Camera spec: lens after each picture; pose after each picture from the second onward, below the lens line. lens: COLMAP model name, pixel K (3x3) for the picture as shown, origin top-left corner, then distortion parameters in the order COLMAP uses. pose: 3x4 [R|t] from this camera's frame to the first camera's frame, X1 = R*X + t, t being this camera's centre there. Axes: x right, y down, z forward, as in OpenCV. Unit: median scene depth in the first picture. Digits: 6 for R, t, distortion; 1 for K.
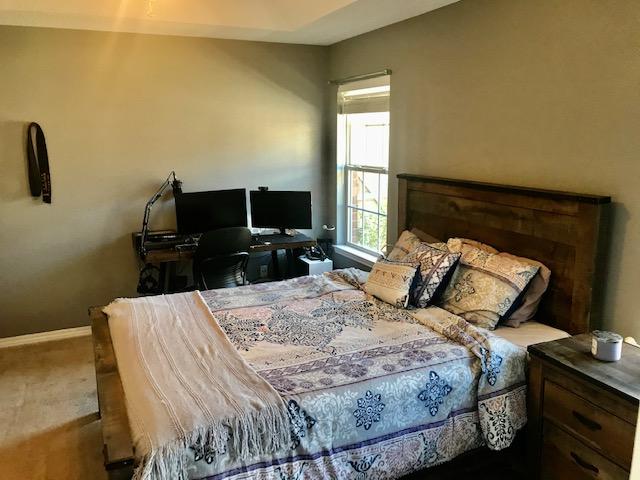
lens RADIAL K [[526.0, 0, 321.3], [0, 526.0, 243.9], [0, 0, 1]] dist [0.029272, -0.002598]
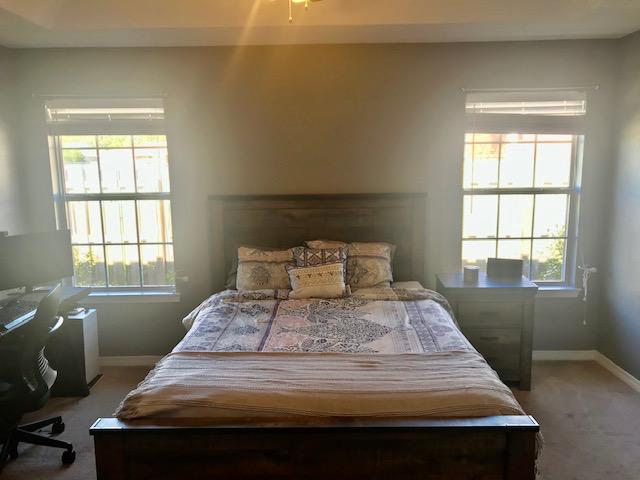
lens RADIAL K [[526.0, 0, 321.3], [0, 526.0, 243.9], [0, 0, 1]] dist [0.029272, -0.002598]
pose [[0.406170, -0.133771, 0.903953, -0.863753], [0.200922, 0.978092, 0.054463, -0.067612], [-0.891435, 0.159503, 0.424149, 0.486338]]
